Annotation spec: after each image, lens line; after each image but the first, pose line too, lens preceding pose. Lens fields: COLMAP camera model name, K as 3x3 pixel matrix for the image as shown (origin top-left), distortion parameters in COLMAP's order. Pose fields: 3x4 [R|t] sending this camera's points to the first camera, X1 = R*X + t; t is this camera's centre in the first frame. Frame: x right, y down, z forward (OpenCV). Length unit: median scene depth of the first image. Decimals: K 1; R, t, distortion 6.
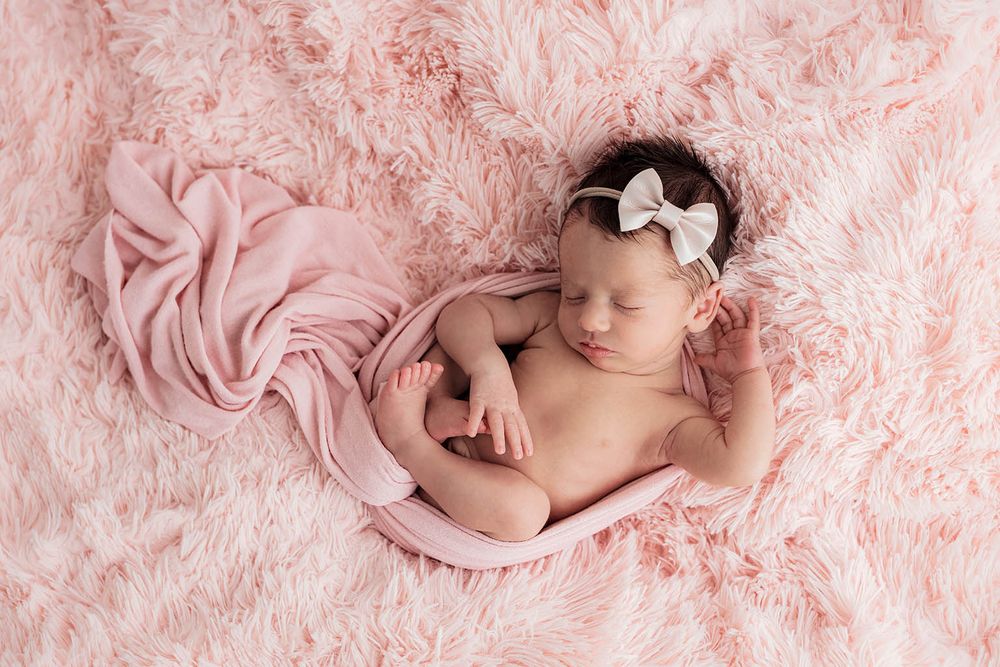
lens RADIAL K [[1756.1, 0, 500.0], [0, 1756.1, 333.5], [0, 0, 1]] dist [-0.110777, 0.153490]
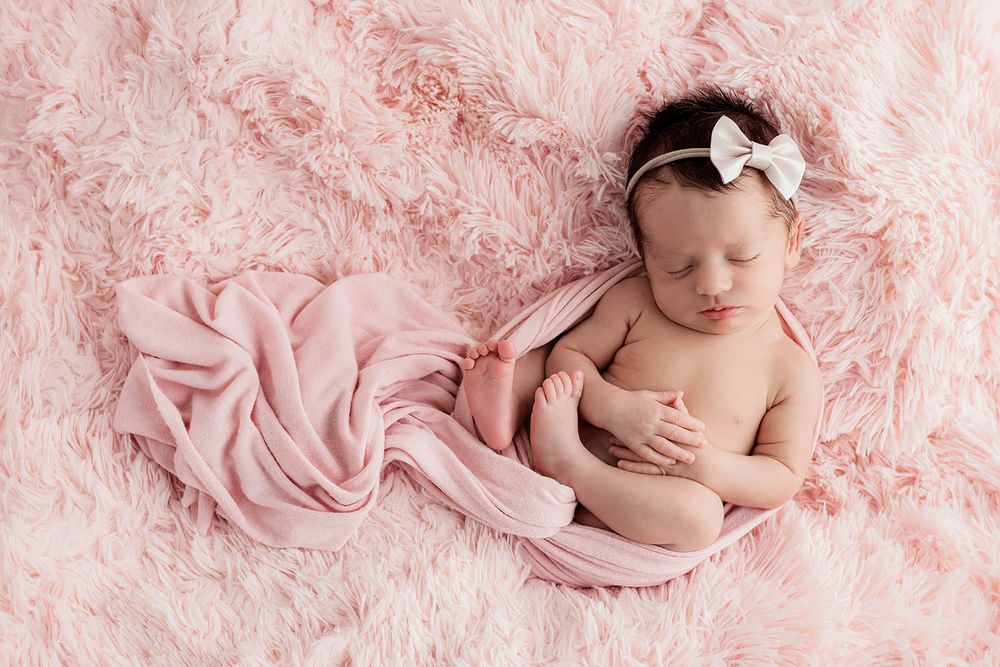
lens RADIAL K [[1756.1, 0, 500.0], [0, 1756.1, 333.5], [0, 0, 1]] dist [-0.110777, 0.153490]
pose [[0.922085, -0.328502, 0.204561, -0.238008], [0.336085, 0.941828, -0.002479, -0.016612], [-0.191847, 0.071036, 0.978851, 0.068661]]
